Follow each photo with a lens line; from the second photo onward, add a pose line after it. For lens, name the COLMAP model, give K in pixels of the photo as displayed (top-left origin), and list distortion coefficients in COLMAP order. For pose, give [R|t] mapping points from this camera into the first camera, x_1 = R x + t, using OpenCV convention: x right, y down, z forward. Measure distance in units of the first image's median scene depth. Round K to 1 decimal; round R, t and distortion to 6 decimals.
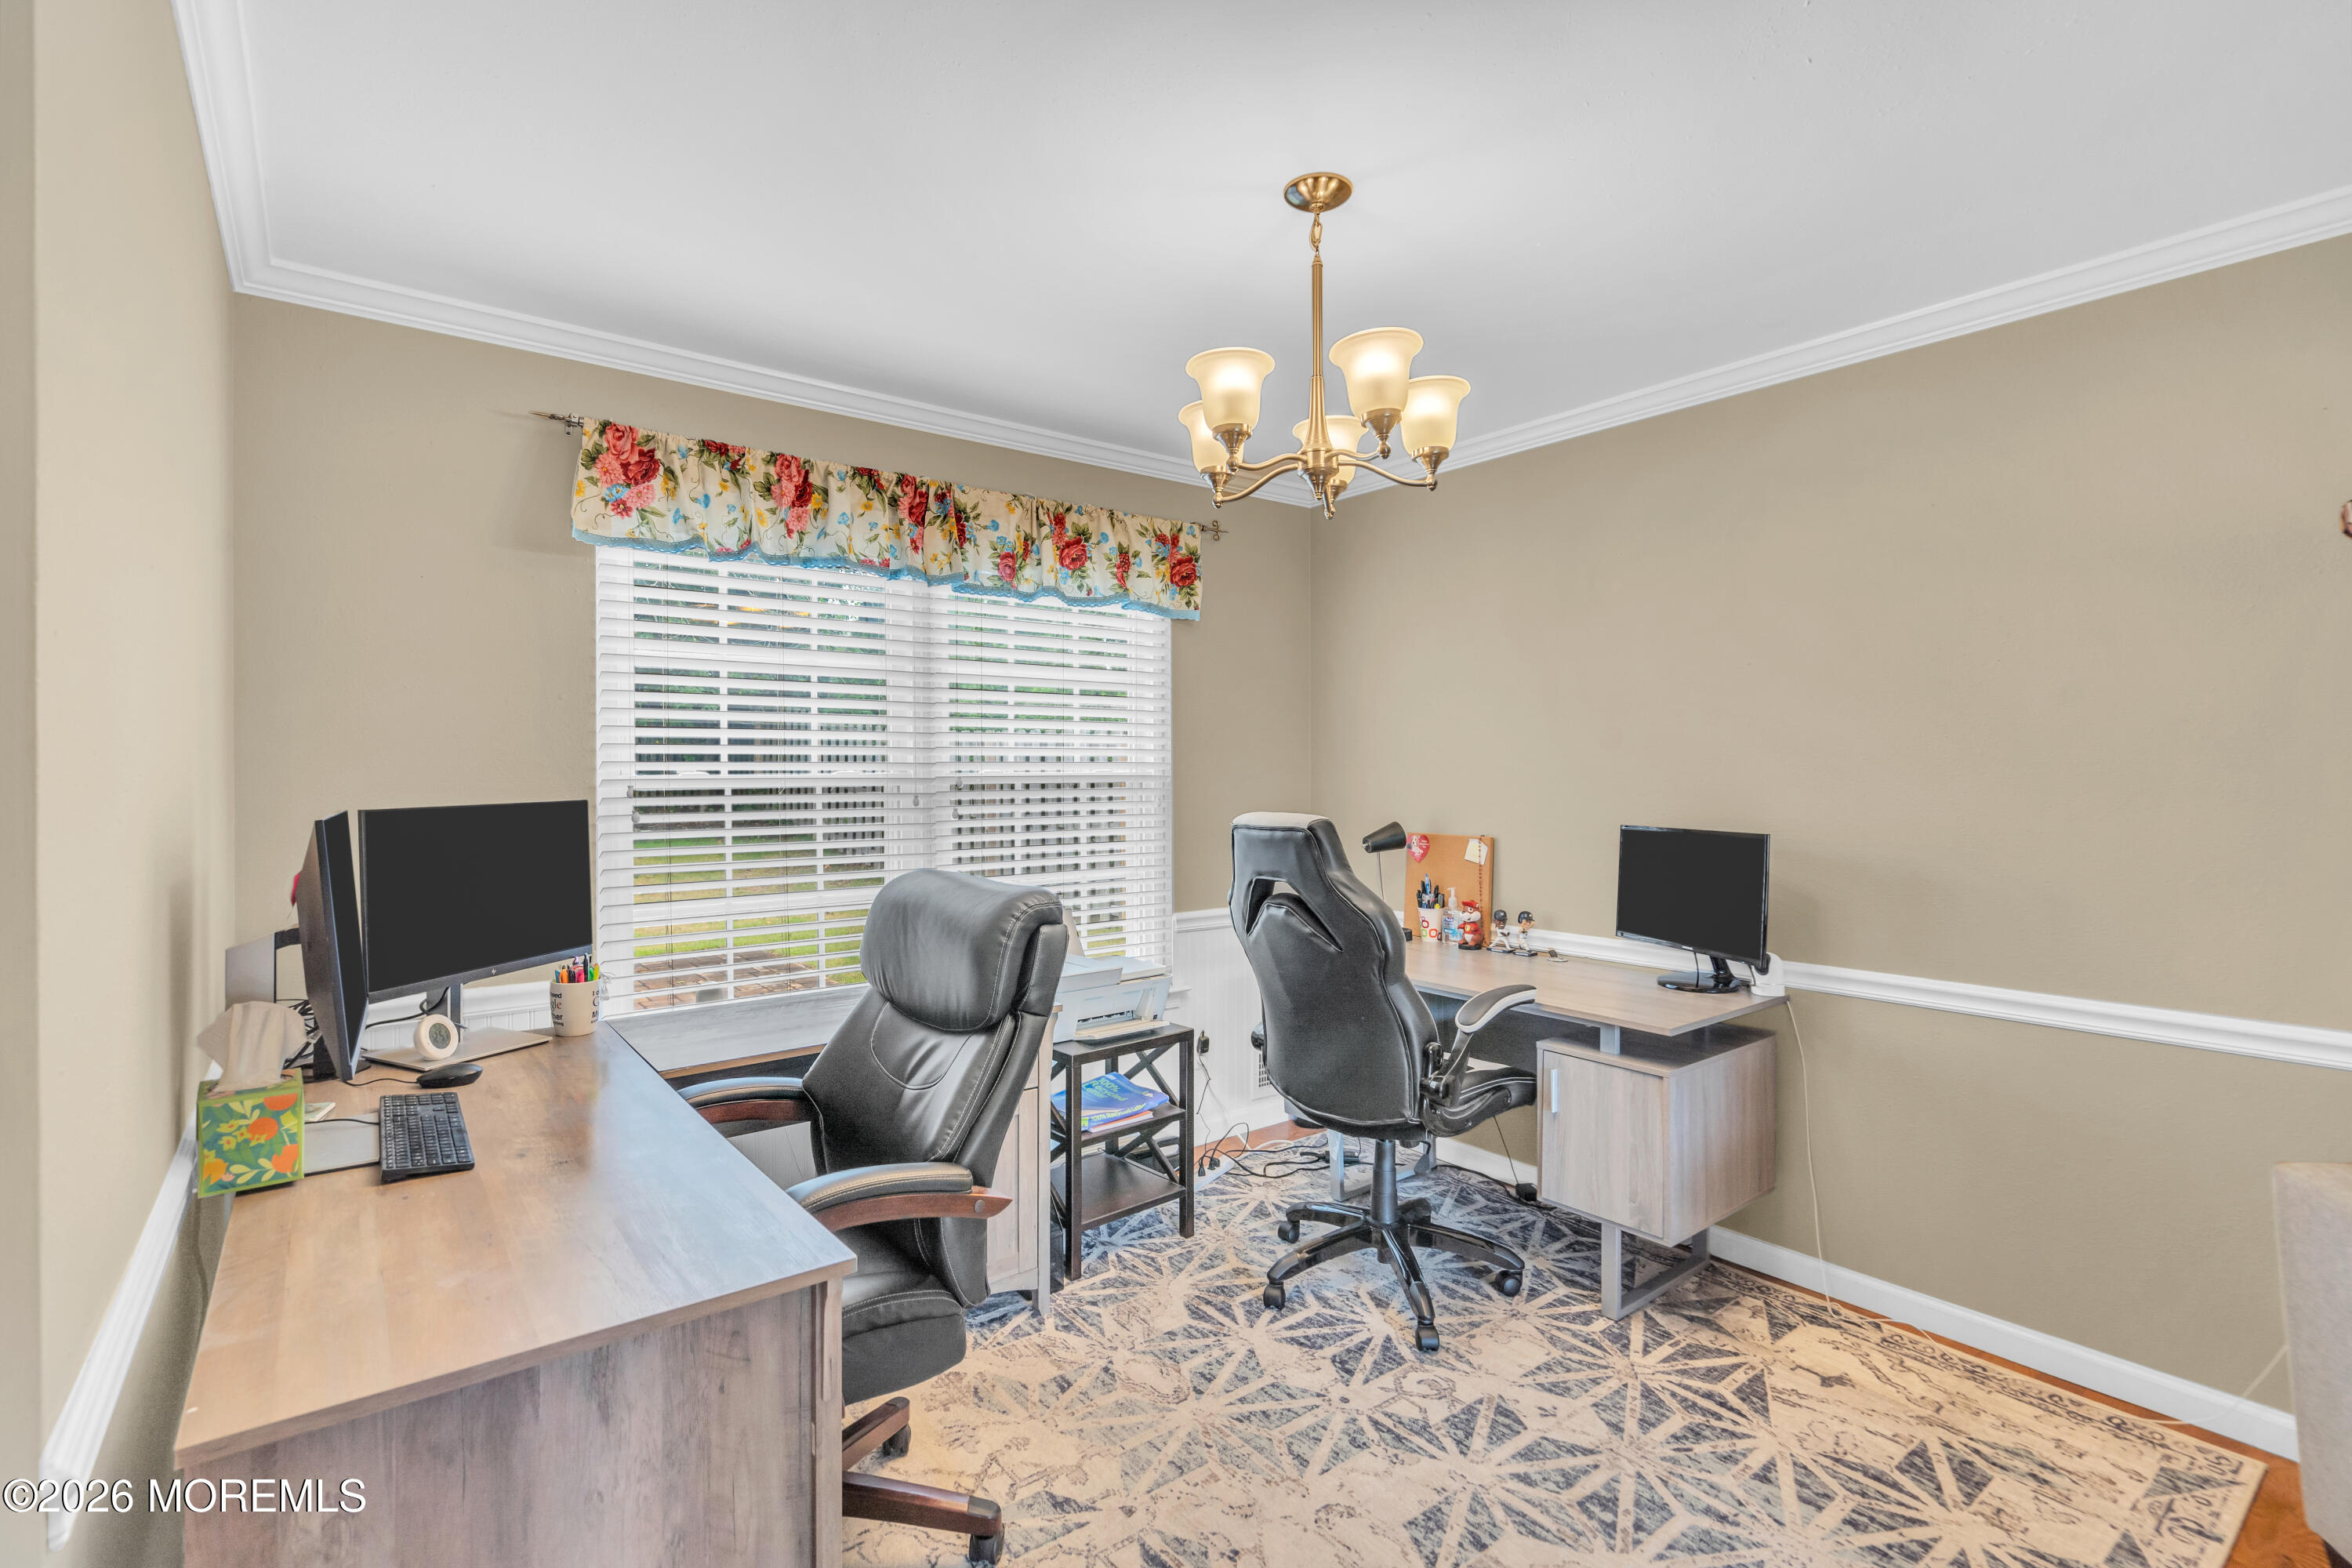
lens RADIAL K [[1086.2, 0, 1151.6], [0, 1086.2, 775.5], [0, 0, 1]] dist [-0.005063, -0.000981]
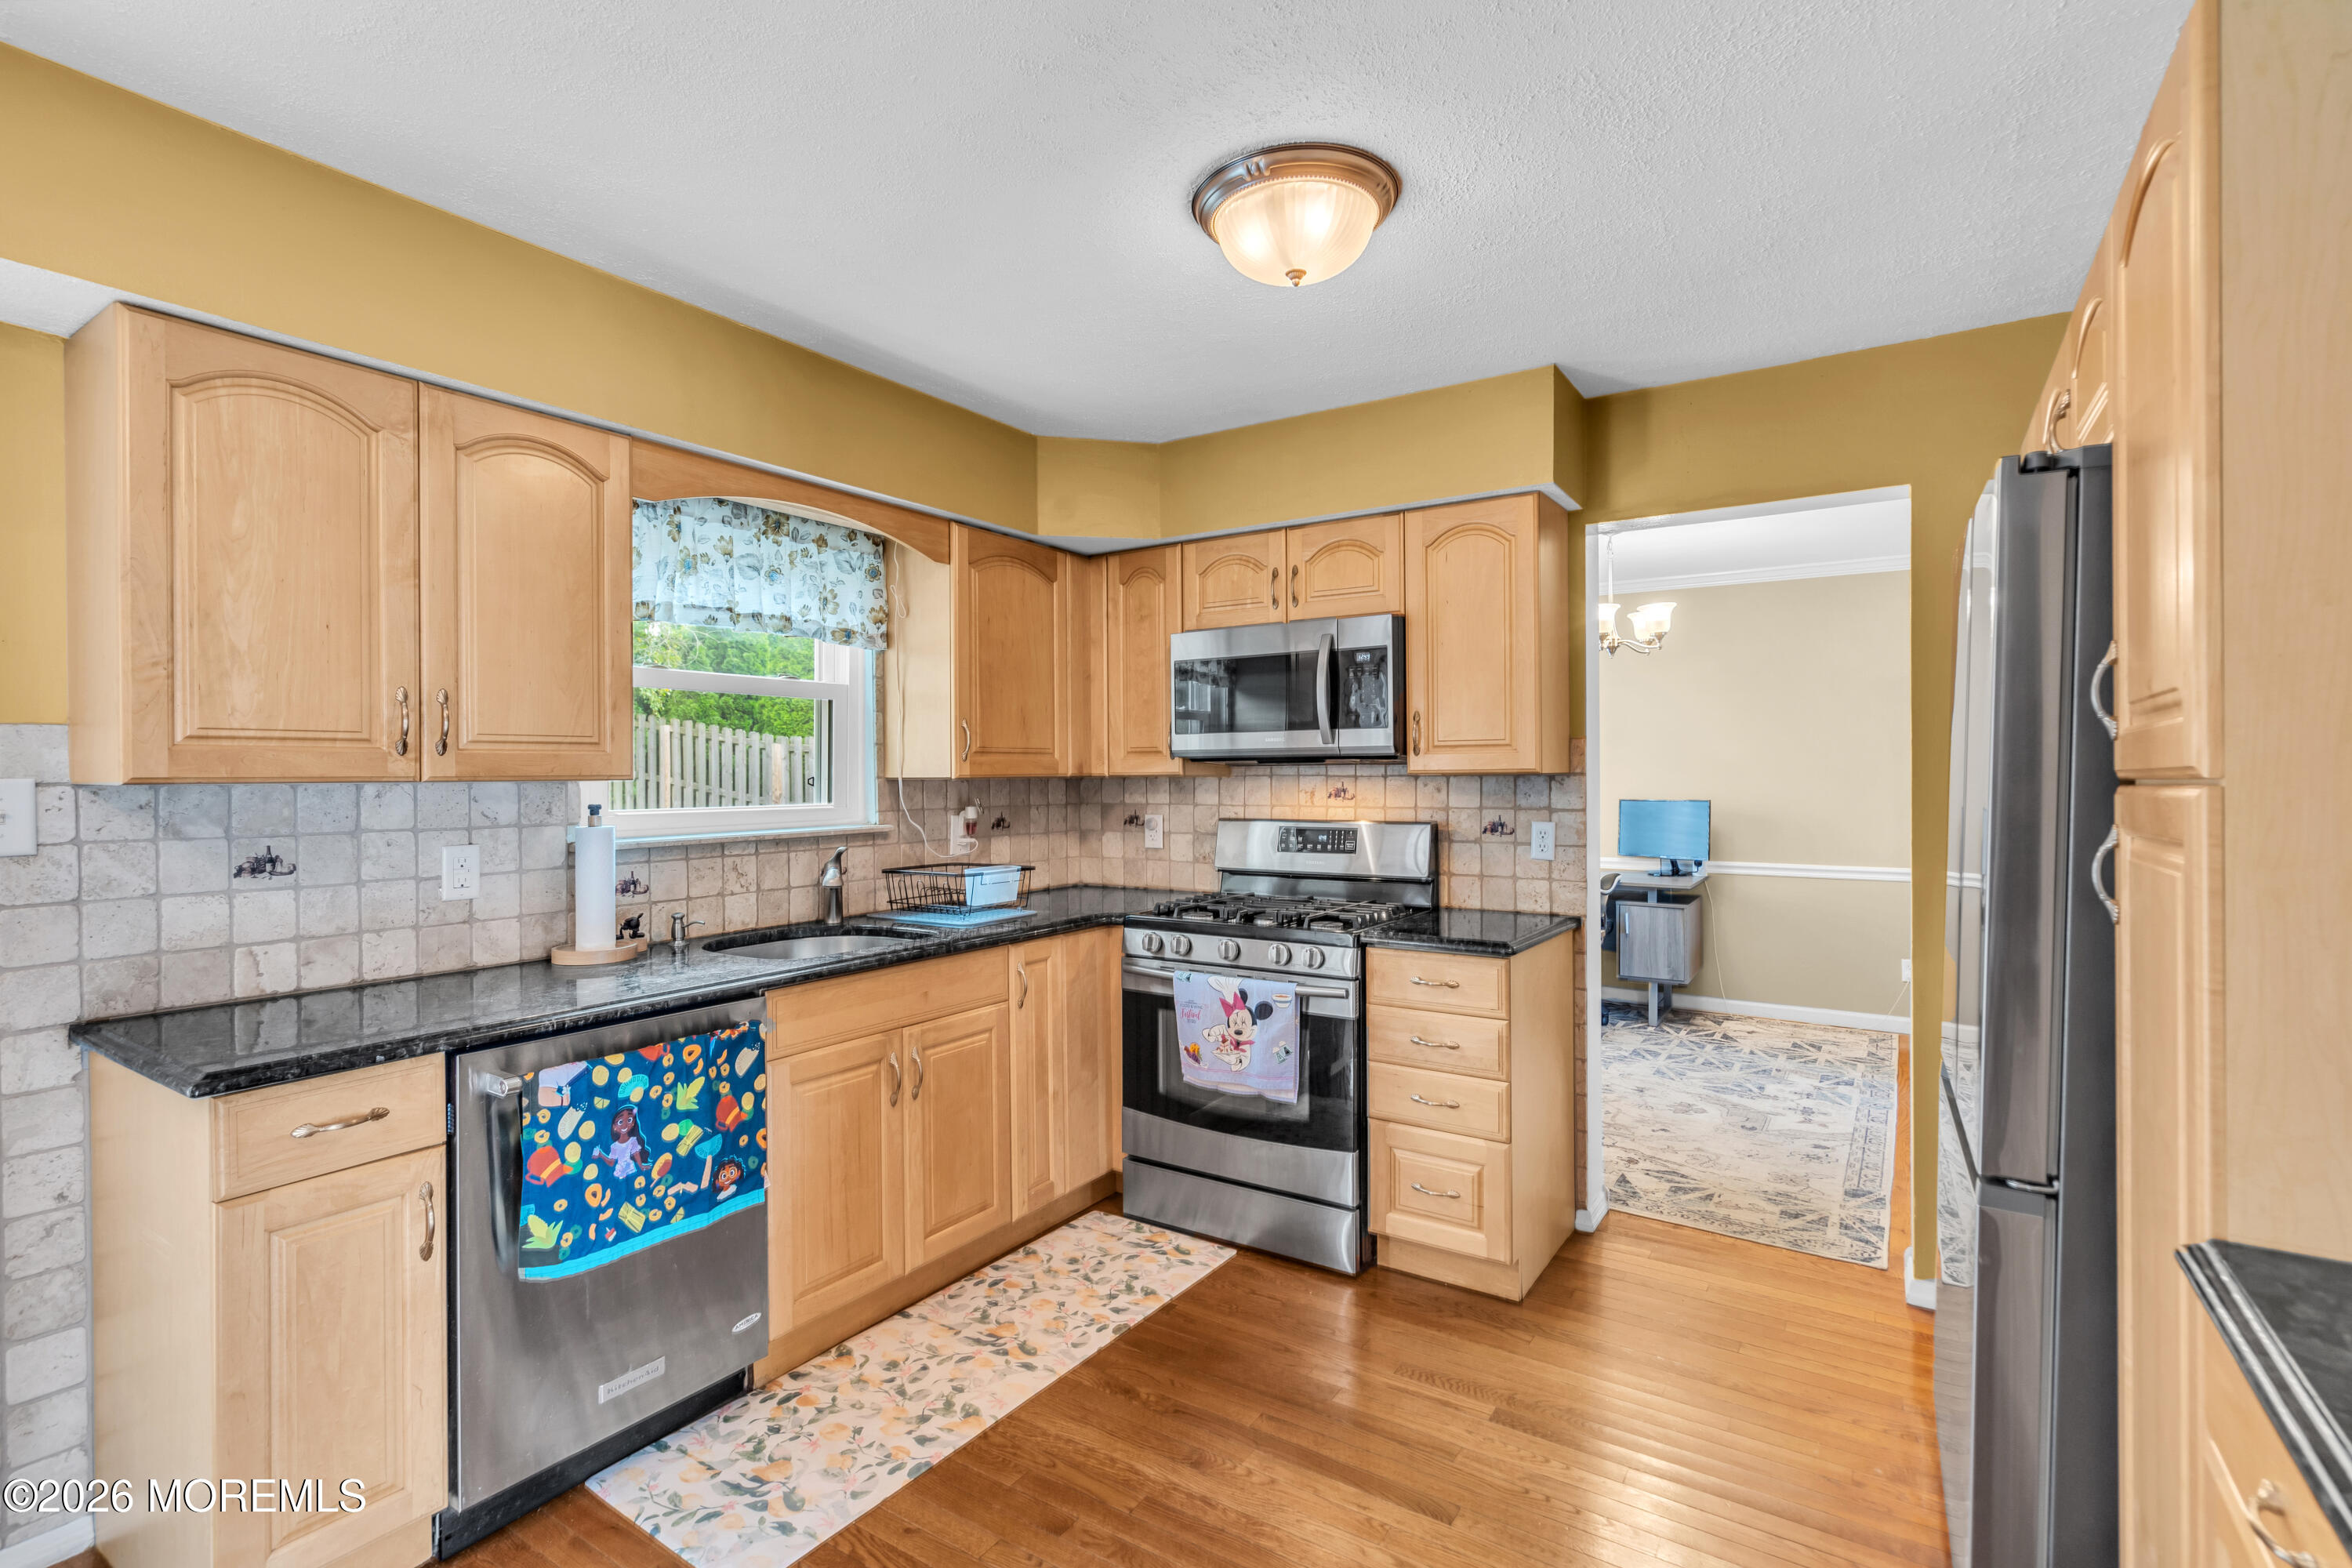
lens RADIAL K [[1082.4, 0, 1184.7], [0, 1082.4, 772.7], [0, 0, 1]] dist [-0.003219, -0.000529]
pose [[0.944834, 0.001670, 0.327546, -1.046751], [-0.001749, 0.999998, -0.000056, 0.000020], [-0.327545, -0.000520, 0.944835, -0.653622]]
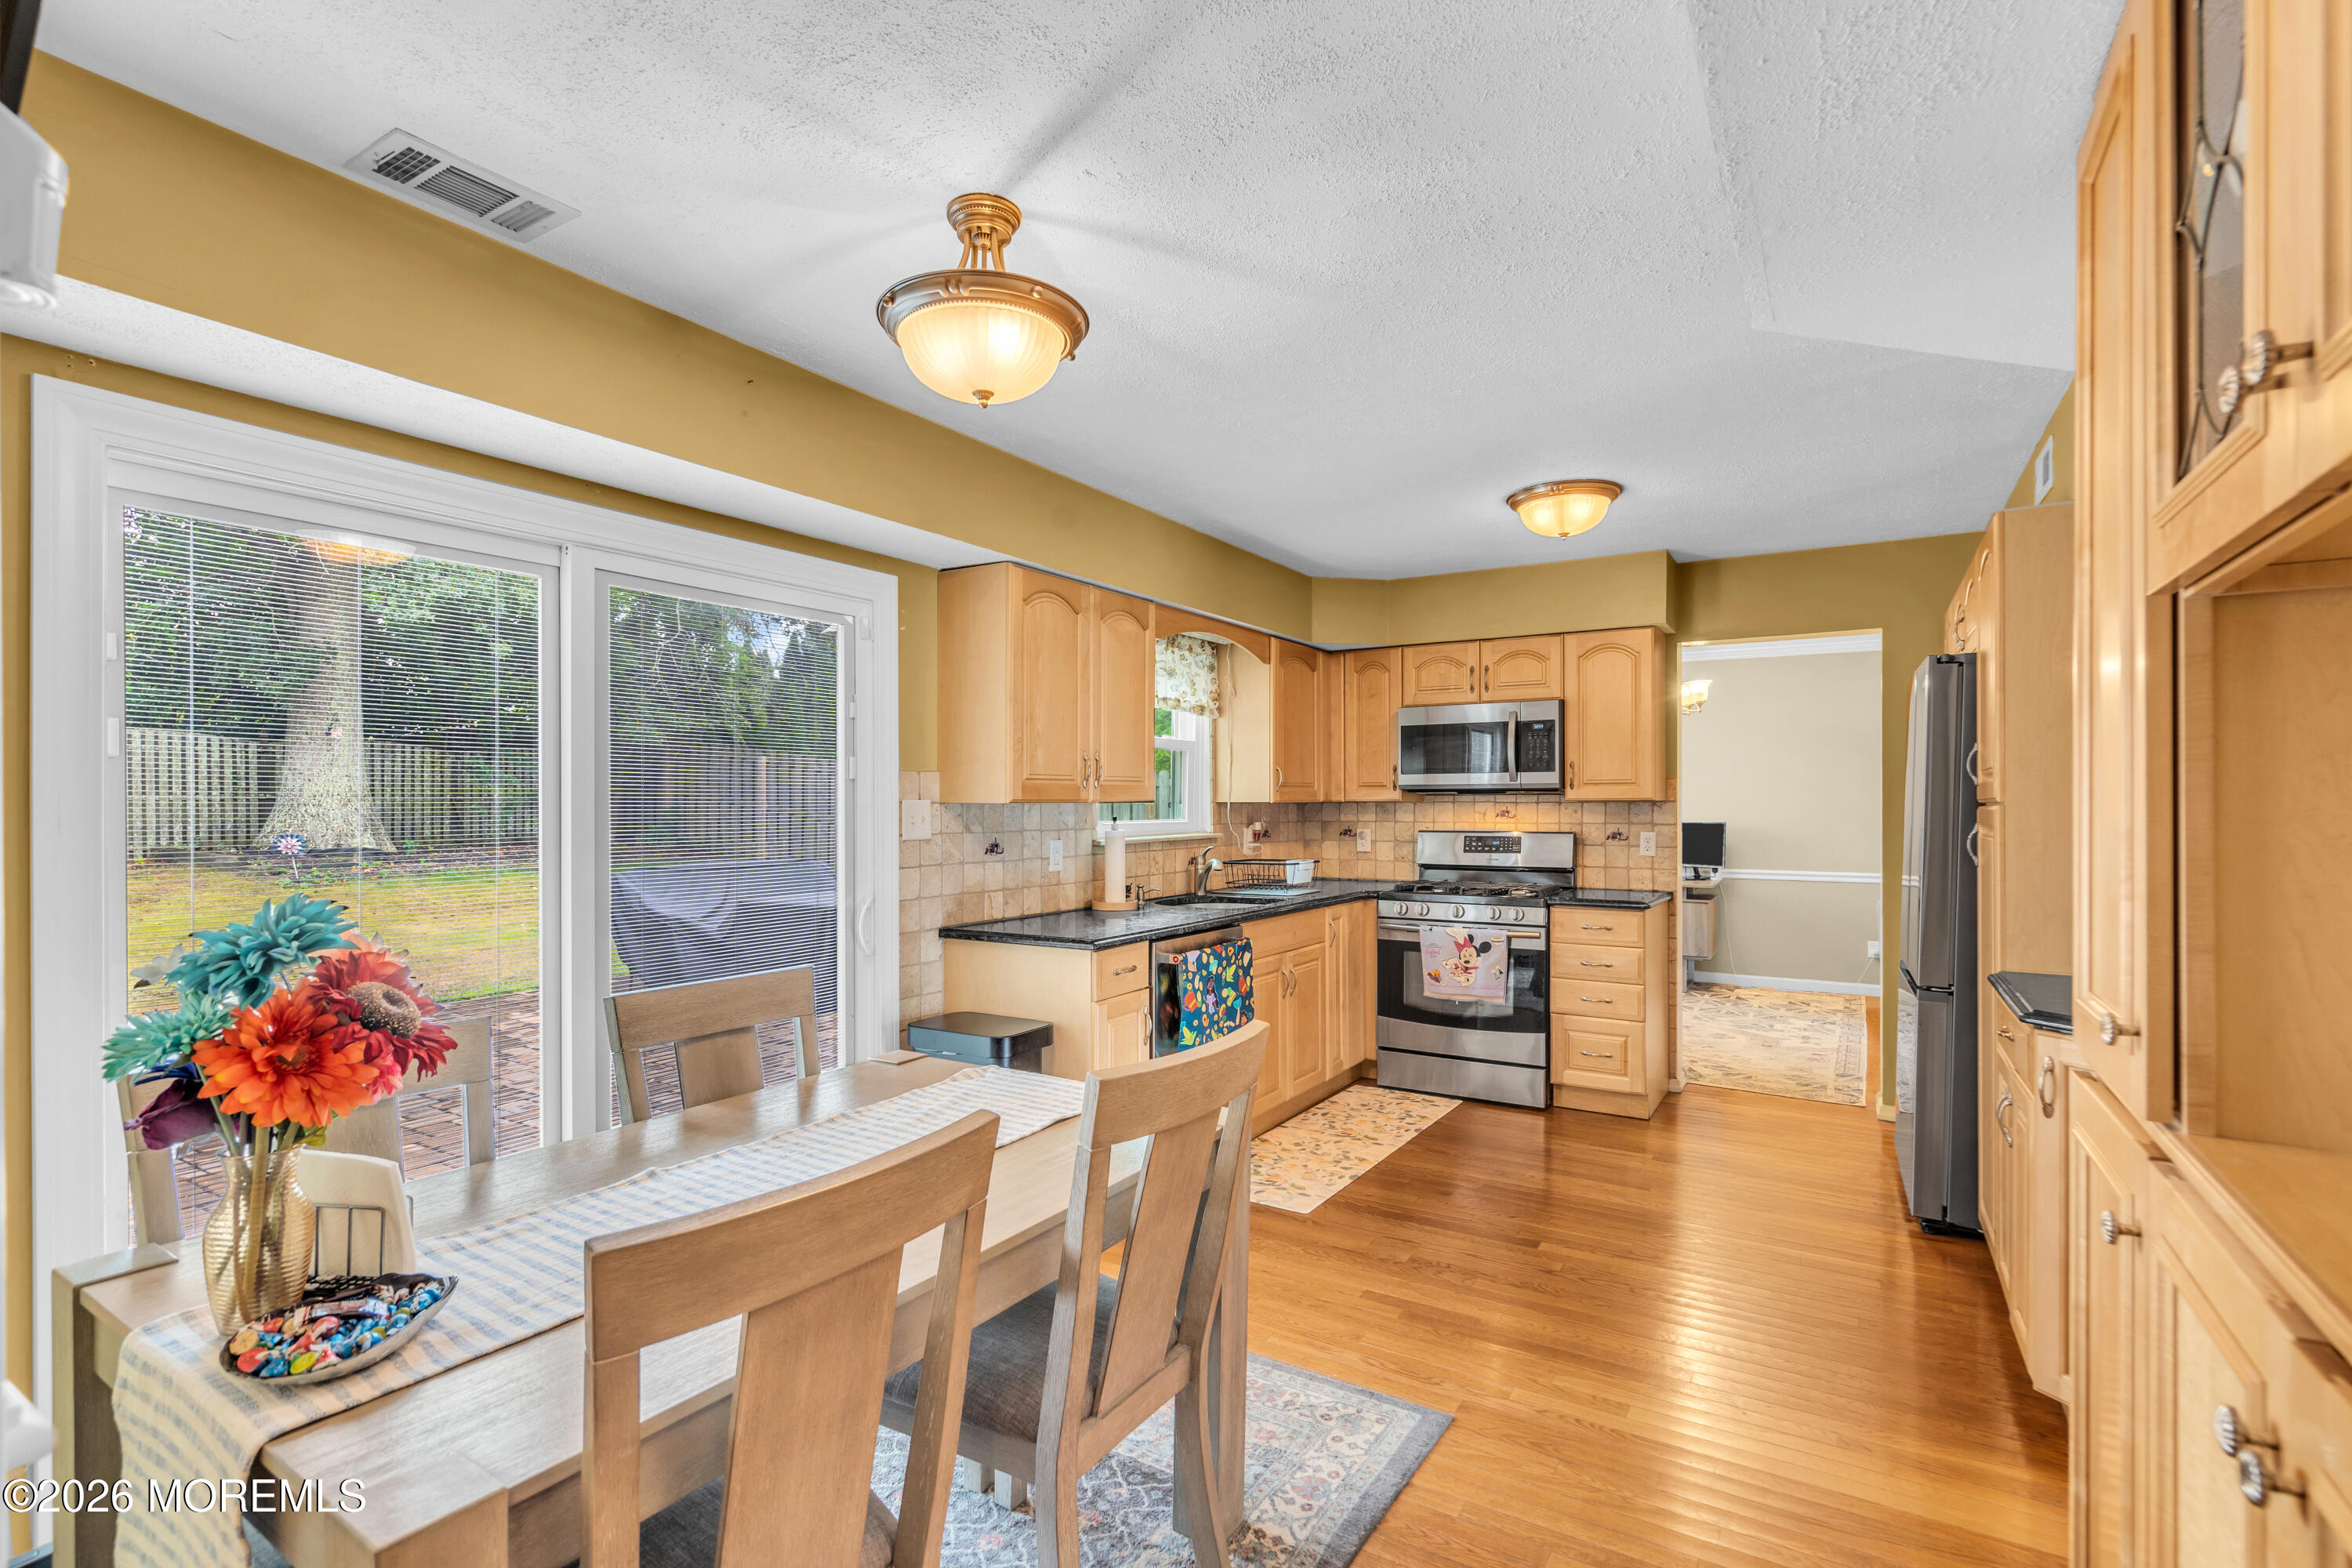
lens RADIAL K [[1073.4, 0, 1187.4], [0, 1073.4, 800.0], [0, 0, 1]] dist [0.000286, 0.000032]
pose [[0.934950, 0.005466, 0.354736, -1.629893], [-0.005542, 0.999984, -0.000803, 0.004121], [-0.354735, -0.001215, 0.934966, -1.067173]]
